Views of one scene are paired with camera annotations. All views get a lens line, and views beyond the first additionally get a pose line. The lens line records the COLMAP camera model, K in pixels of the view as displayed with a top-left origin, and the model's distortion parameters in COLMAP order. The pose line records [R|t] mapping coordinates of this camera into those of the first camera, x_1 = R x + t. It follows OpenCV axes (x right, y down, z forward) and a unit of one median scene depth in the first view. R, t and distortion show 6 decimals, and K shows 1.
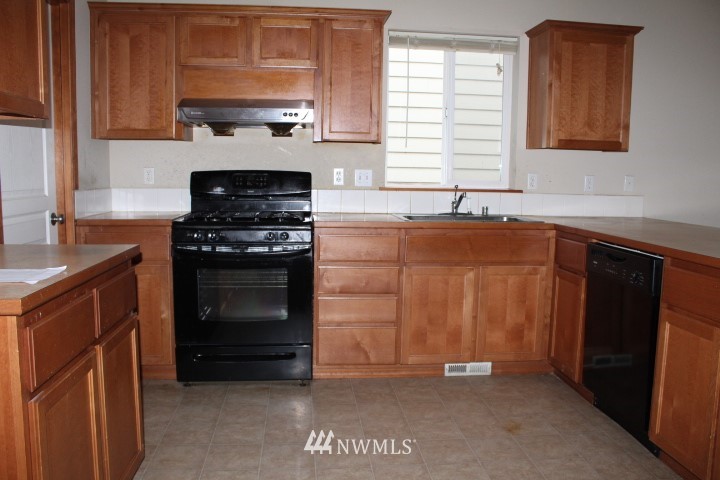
lens RADIAL K [[600.9, 0, 361.1], [0, 600.9, 242.7], [0, 0, 1]] dist [-0.149938, 0.115631]
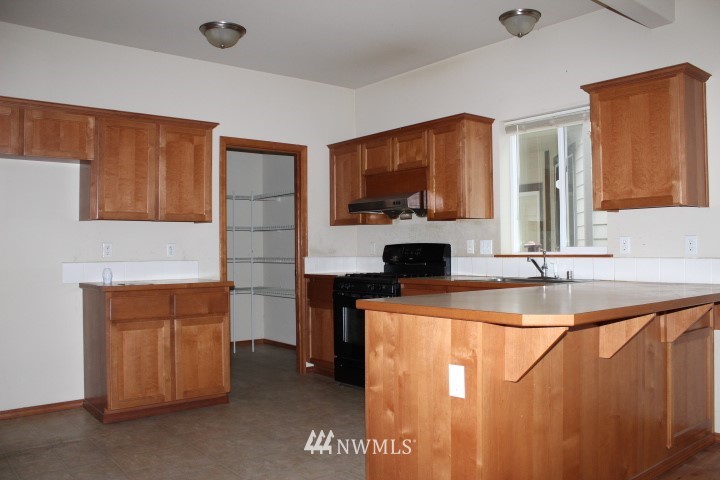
lens RADIAL K [[600.9, 0, 360.8], [0, 600.9, 239.9], [0, 0, 1]] dist [-0.149938, 0.115631]
pose [[0.536010, -0.037333, -0.843386, 0.879115], [-0.084846, 0.991581, -0.097816, 0.015576], [0.839937, 0.123989, 0.528330, 0.158039]]
